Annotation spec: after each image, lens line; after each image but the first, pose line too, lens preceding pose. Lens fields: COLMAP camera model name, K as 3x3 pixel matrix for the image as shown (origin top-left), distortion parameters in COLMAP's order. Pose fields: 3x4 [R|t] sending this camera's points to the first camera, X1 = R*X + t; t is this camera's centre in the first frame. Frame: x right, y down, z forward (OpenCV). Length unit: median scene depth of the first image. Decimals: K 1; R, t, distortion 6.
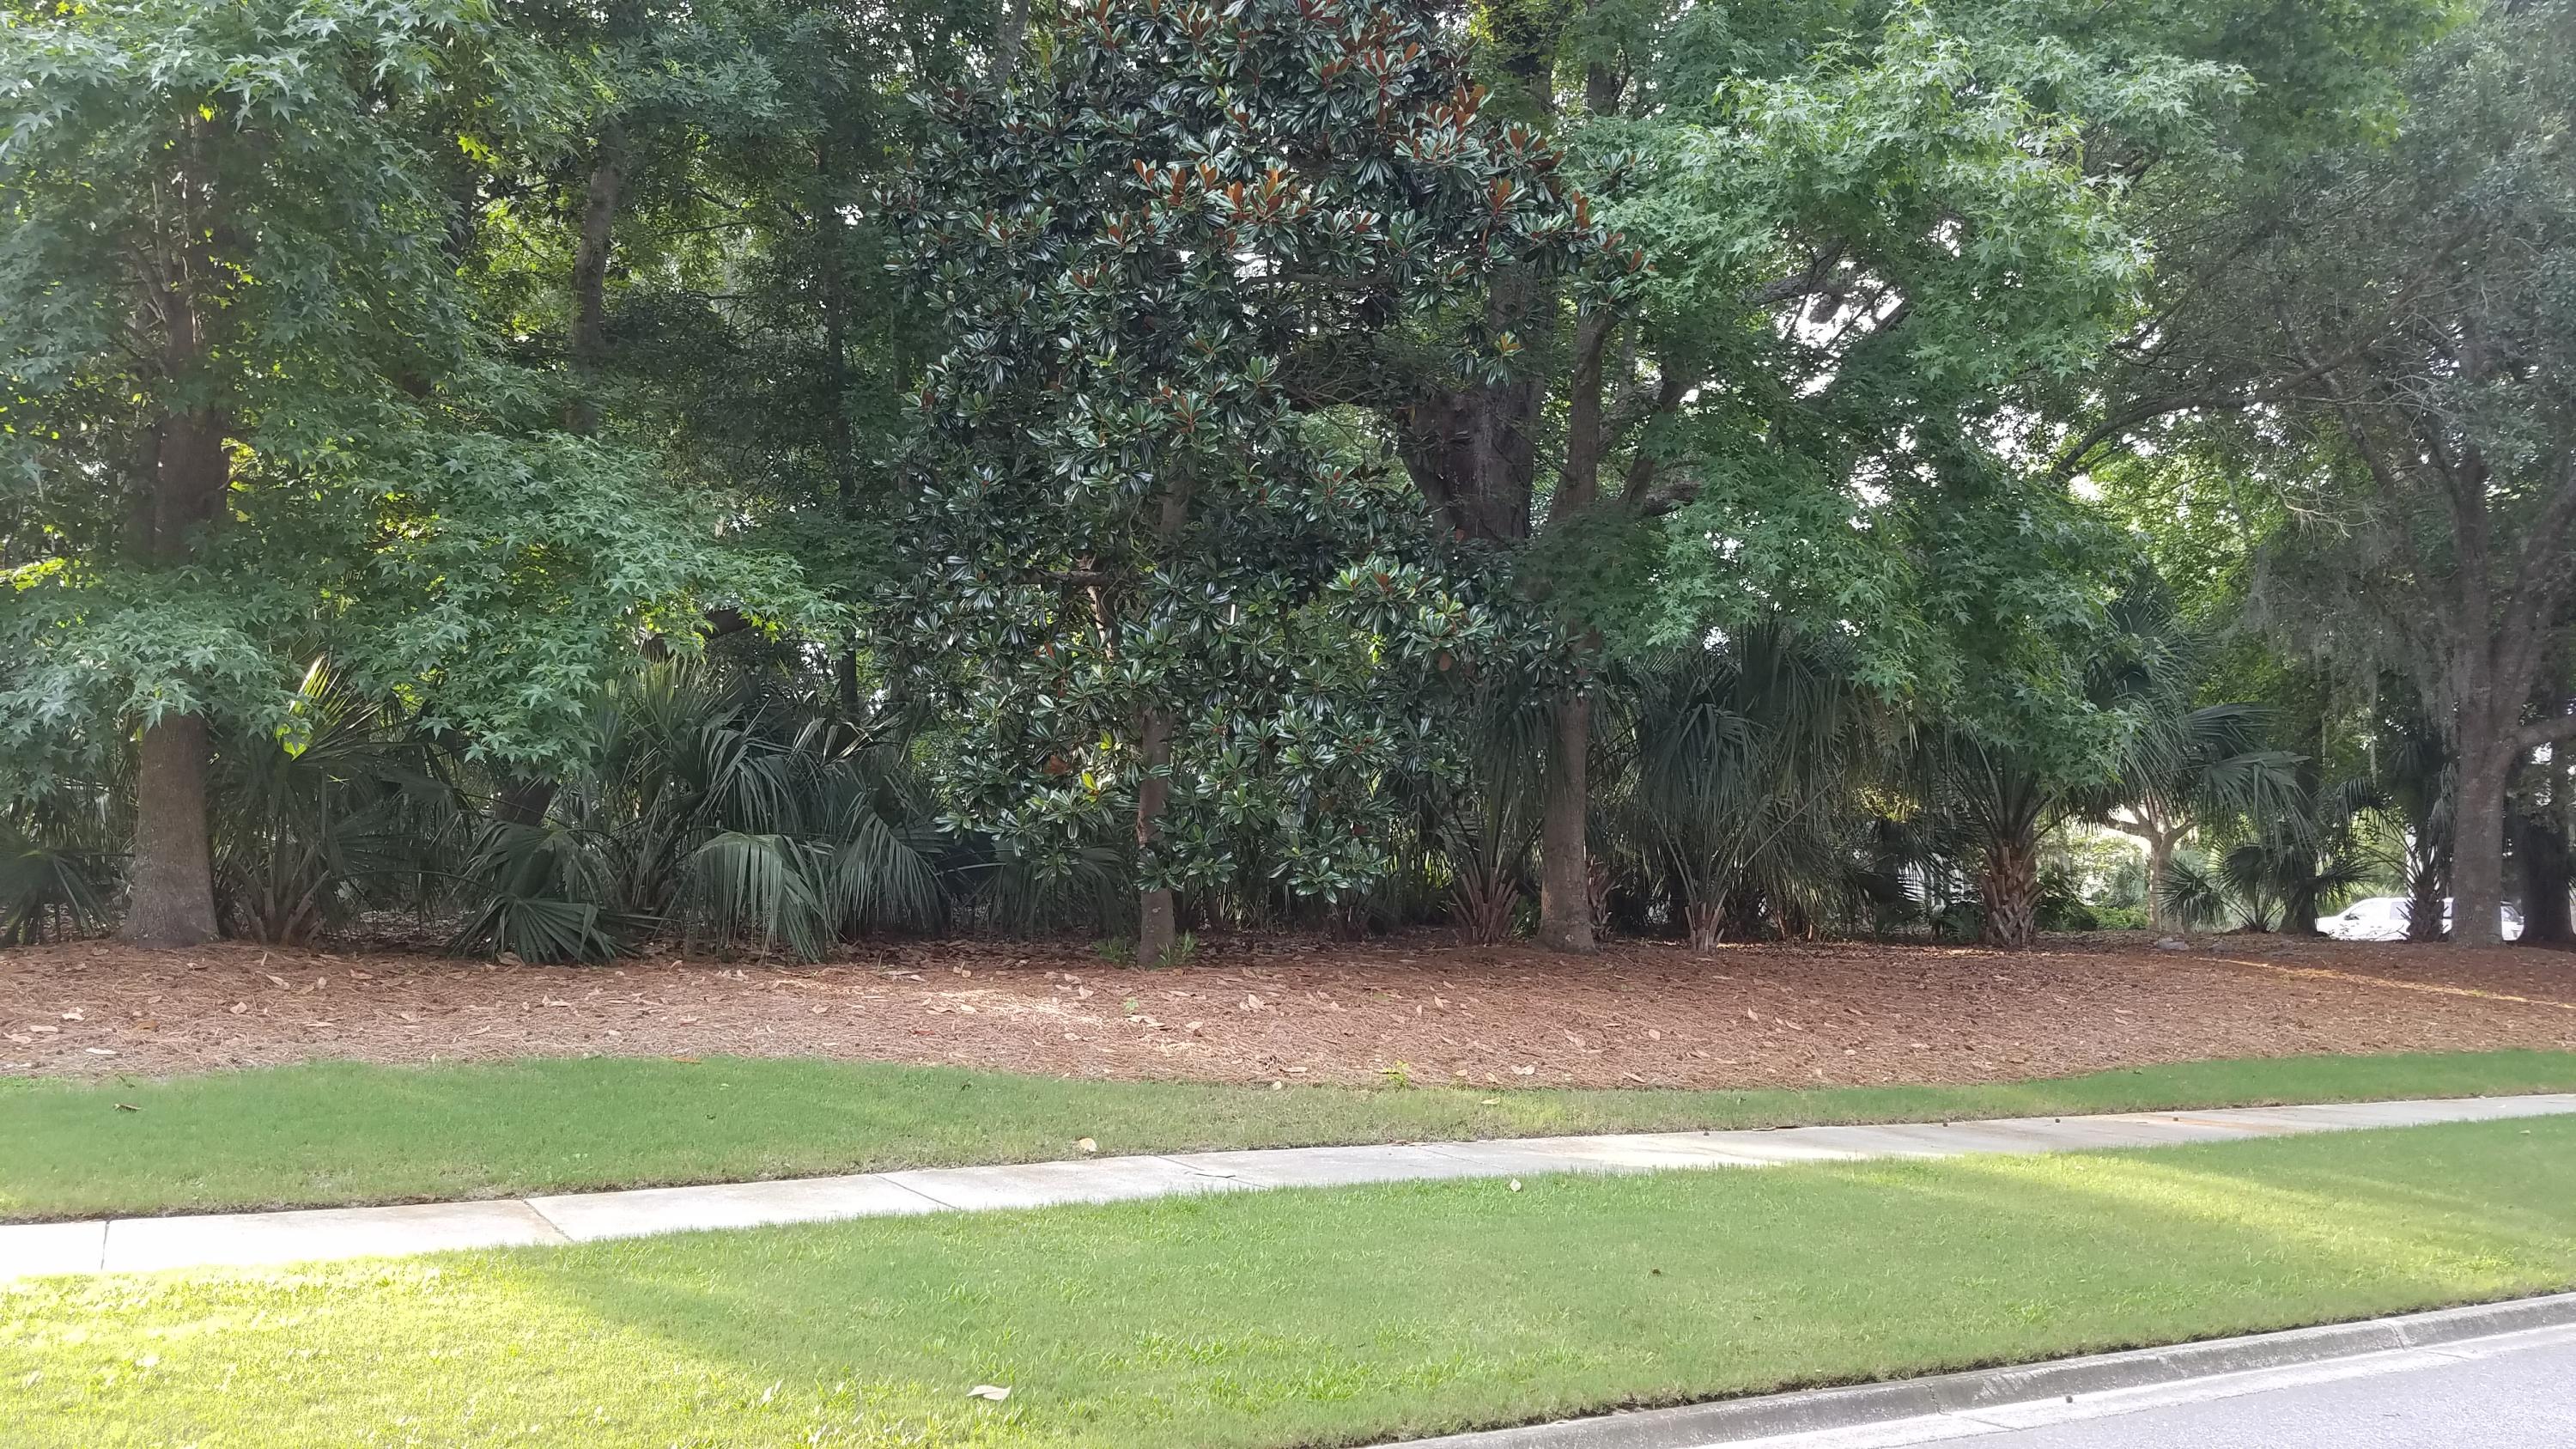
lens RADIAL K [[2033.6, 0, 1288.0], [0, 2033.6, 724.5], [0, 0, 1]] dist [-0.002910, 0.000092]
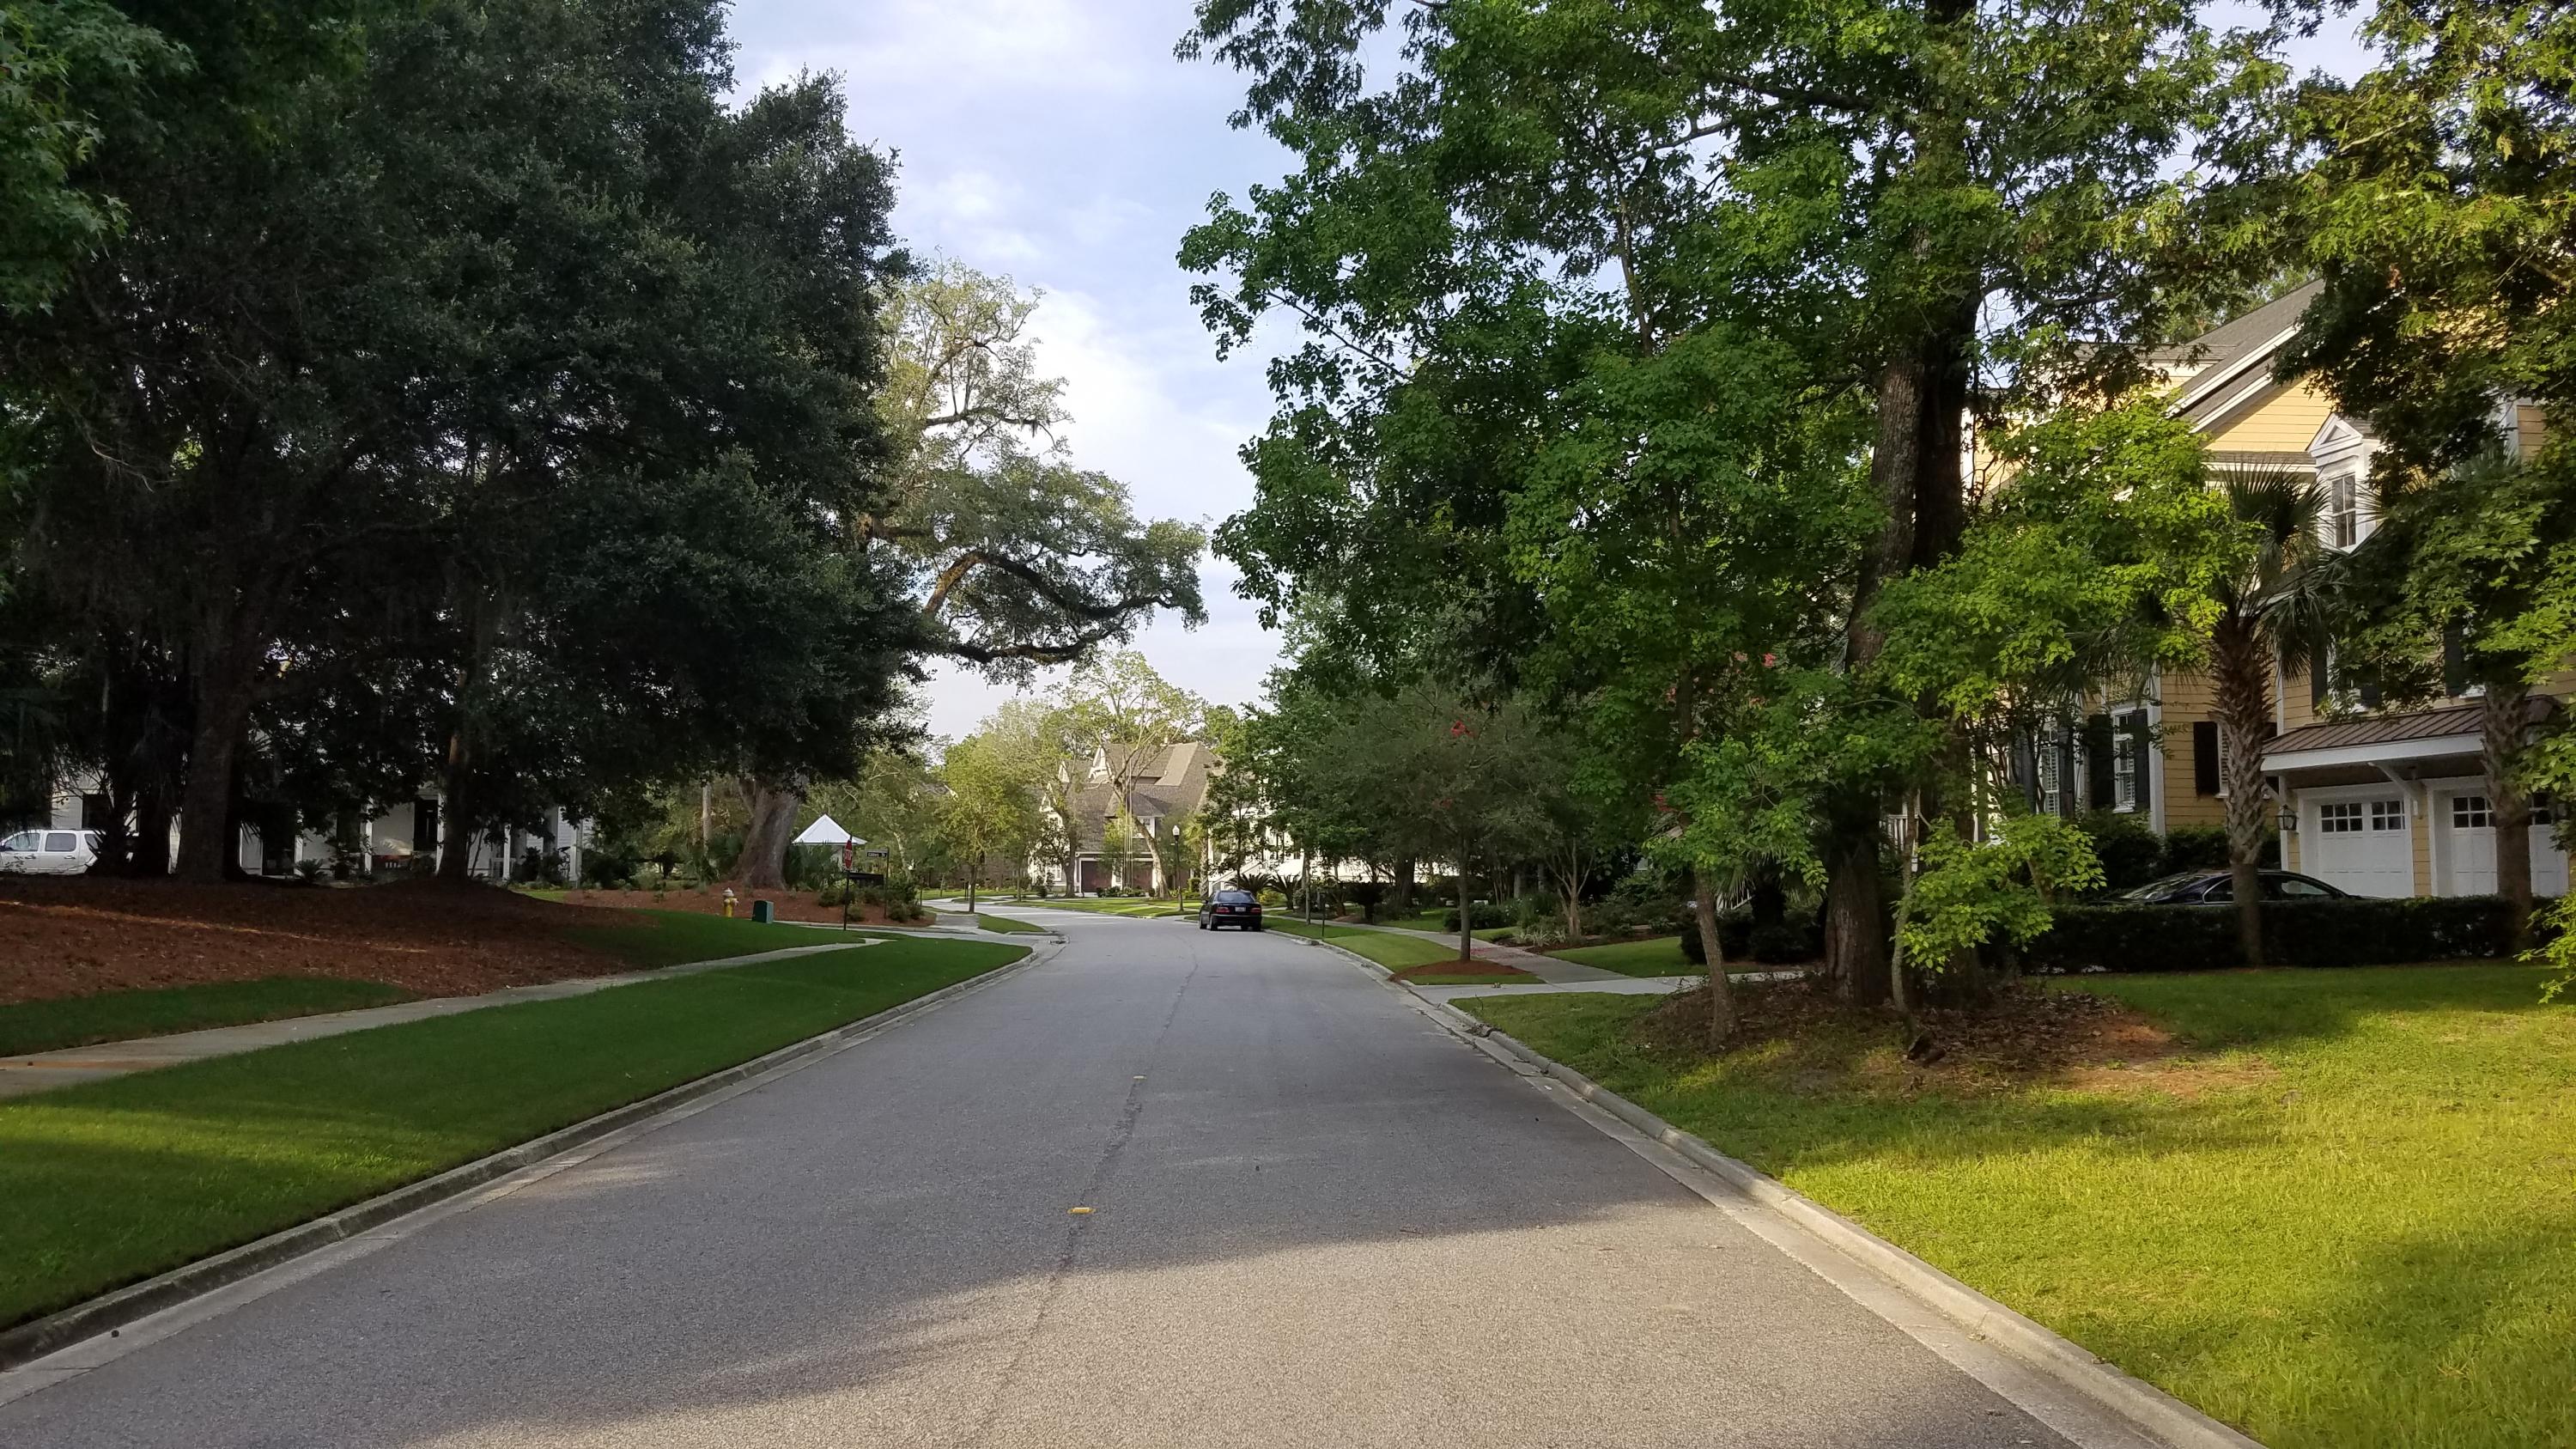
lens RADIAL K [[2033.6, 0, 1288.0], [0, 2033.6, 724.5], [0, 0, 1]] dist [-0.002910, 0.000092]
pose [[0.454859, 0.062684, 0.888354, -0.217715], [-0.097284, 0.995048, -0.020401, -0.015843], [-0.885234, -0.077144, 0.458705, -0.002248]]
